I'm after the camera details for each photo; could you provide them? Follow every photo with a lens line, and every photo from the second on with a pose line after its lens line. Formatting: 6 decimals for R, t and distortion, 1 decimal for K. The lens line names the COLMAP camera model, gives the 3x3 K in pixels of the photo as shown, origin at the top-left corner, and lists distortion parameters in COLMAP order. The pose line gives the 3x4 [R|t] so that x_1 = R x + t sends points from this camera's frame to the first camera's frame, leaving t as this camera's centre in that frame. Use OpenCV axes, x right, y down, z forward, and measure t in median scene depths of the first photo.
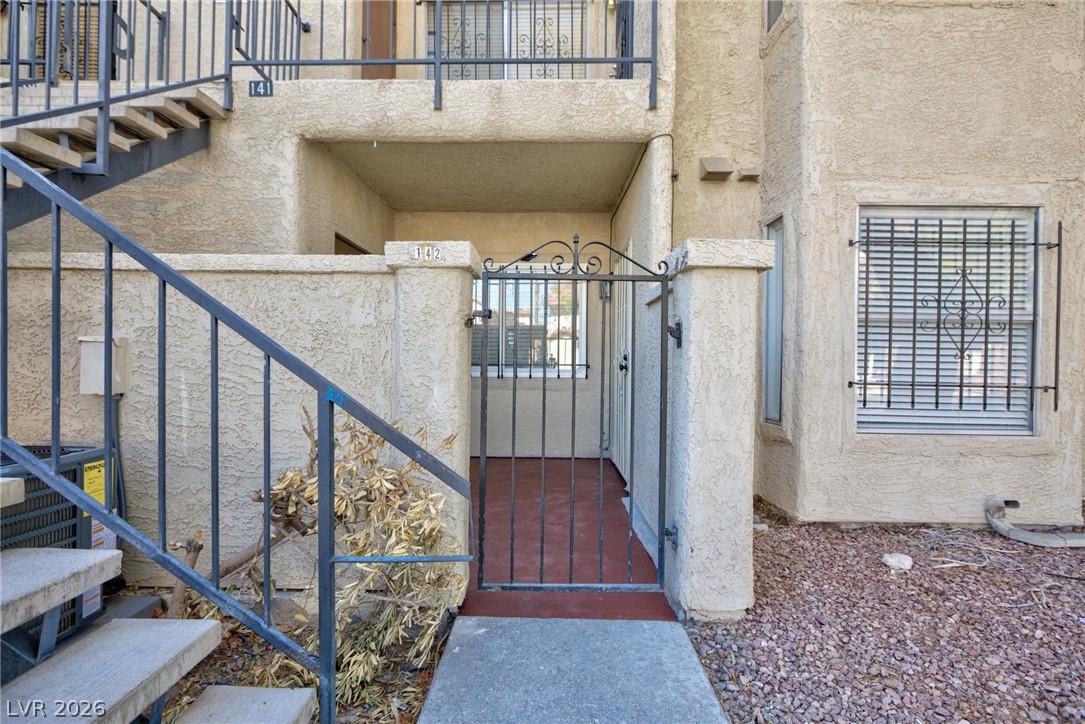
lens RADIAL K [[515.4, 0, 542.5], [0, 515.4, 362.0], [0, 0, 1]] dist [0.001204, 0.000785]
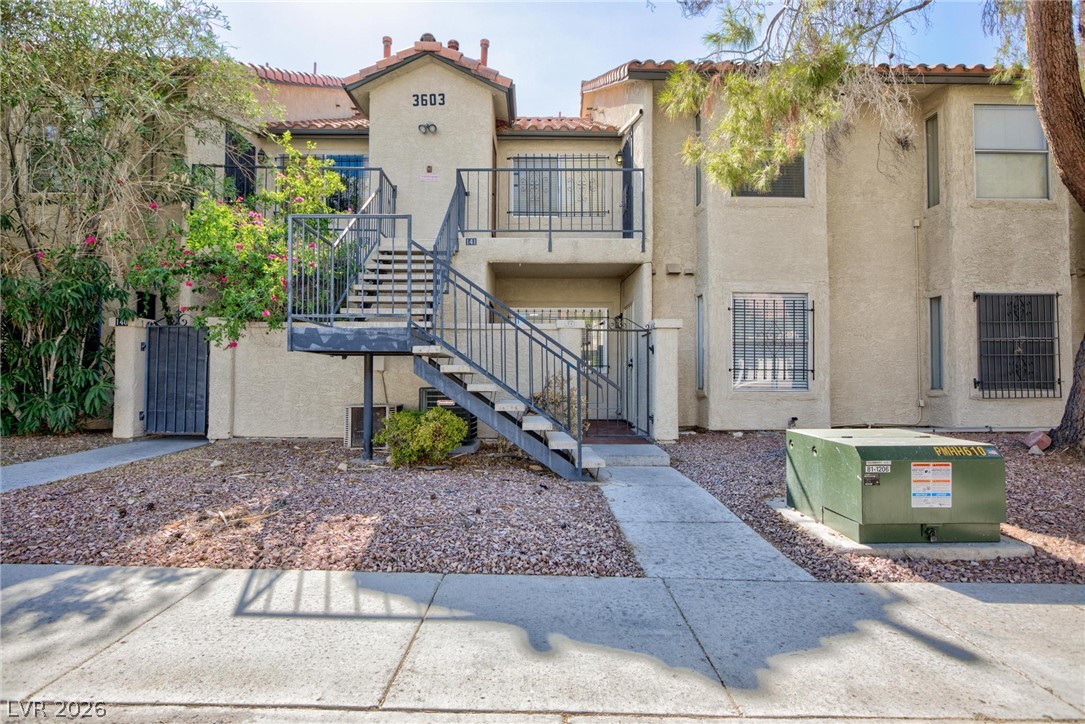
lens RADIAL K [[590.0, 0, 542.5], [0, 590.0, 362.0], [0, 0, 1]] dist [-0.000650, -0.000081]
pose [[0.999403, -0.008012, 0.033620, -0.324162], [0.008827, 0.999669, -0.024169, 0.063610], [-0.033415, 0.024451, 0.999142, -1.586232]]
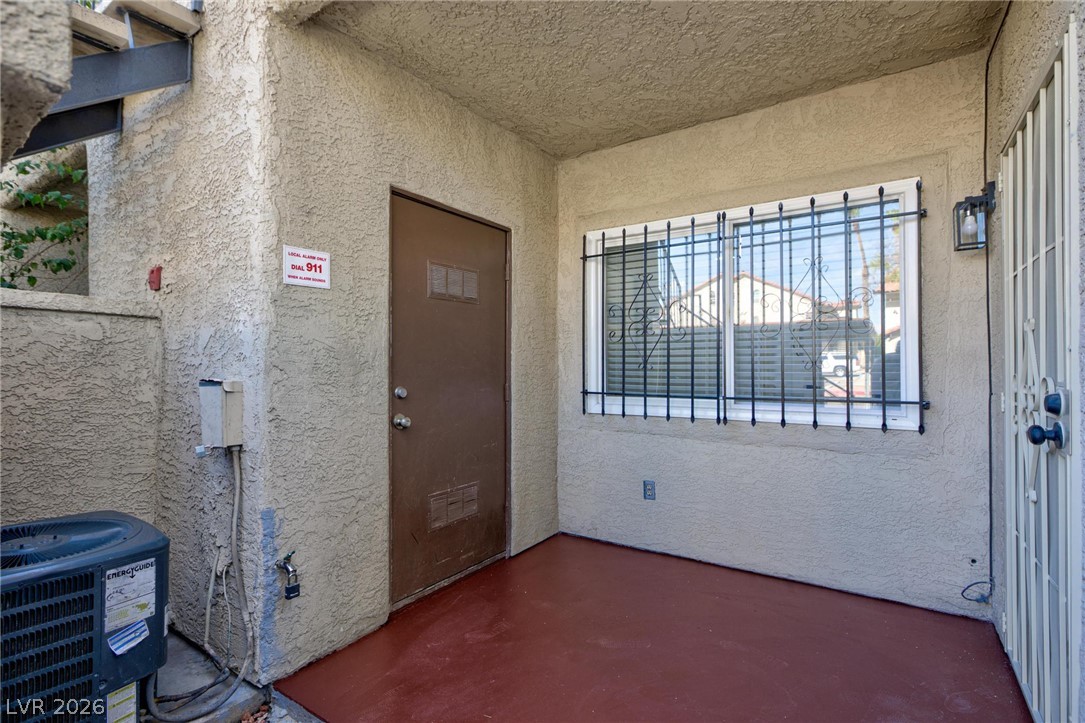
lens RADIAL K [[515.4, 0, 542.5], [0, 515.4, 361.5], [0, 0, 1]] dist [0.001204, 0.000785]
pose [[0.835071, -0.013973, -0.549965, 0.092629], [0.009117, 0.999892, -0.011562, -0.044005], [0.550067, 0.004641, 0.835107, 0.708695]]
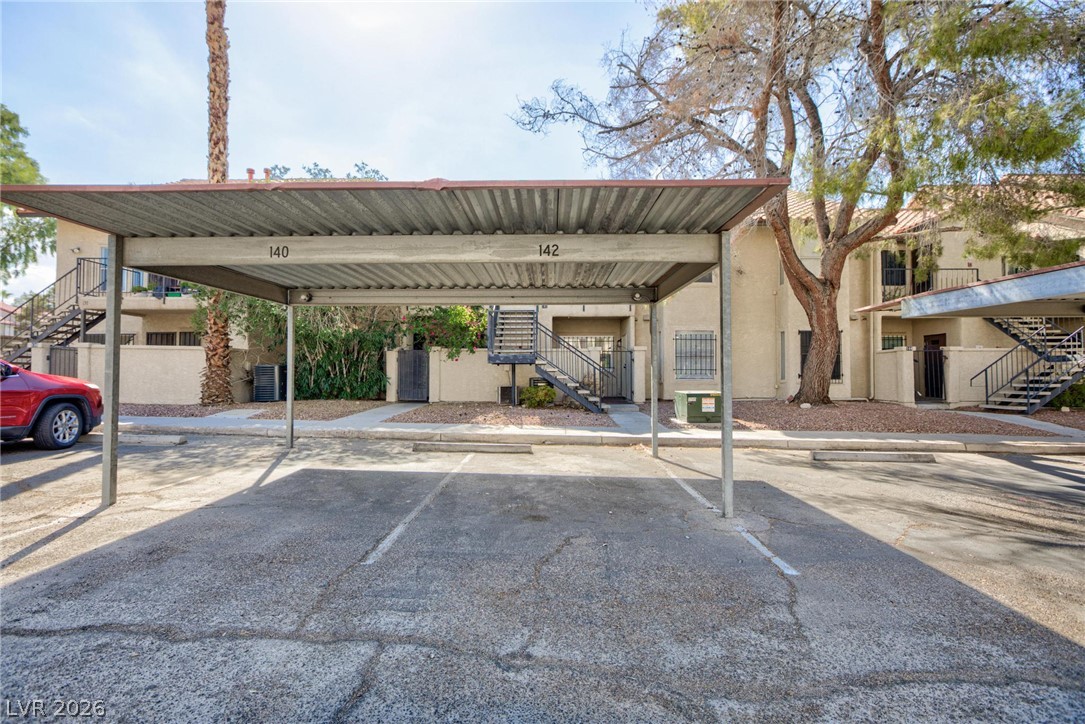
lens RADIAL K [[518.7, 0, 533.4], [0, 518.7, 374.8], [0, 0, 1]] dist [0.000751, 0.000659]
pose [[0.999781, -0.011409, -0.017562, -0.572243], [0.011411, 0.999935, 0.000008, 0.074355], [0.017561, -0.000209, 0.999846, -3.614009]]
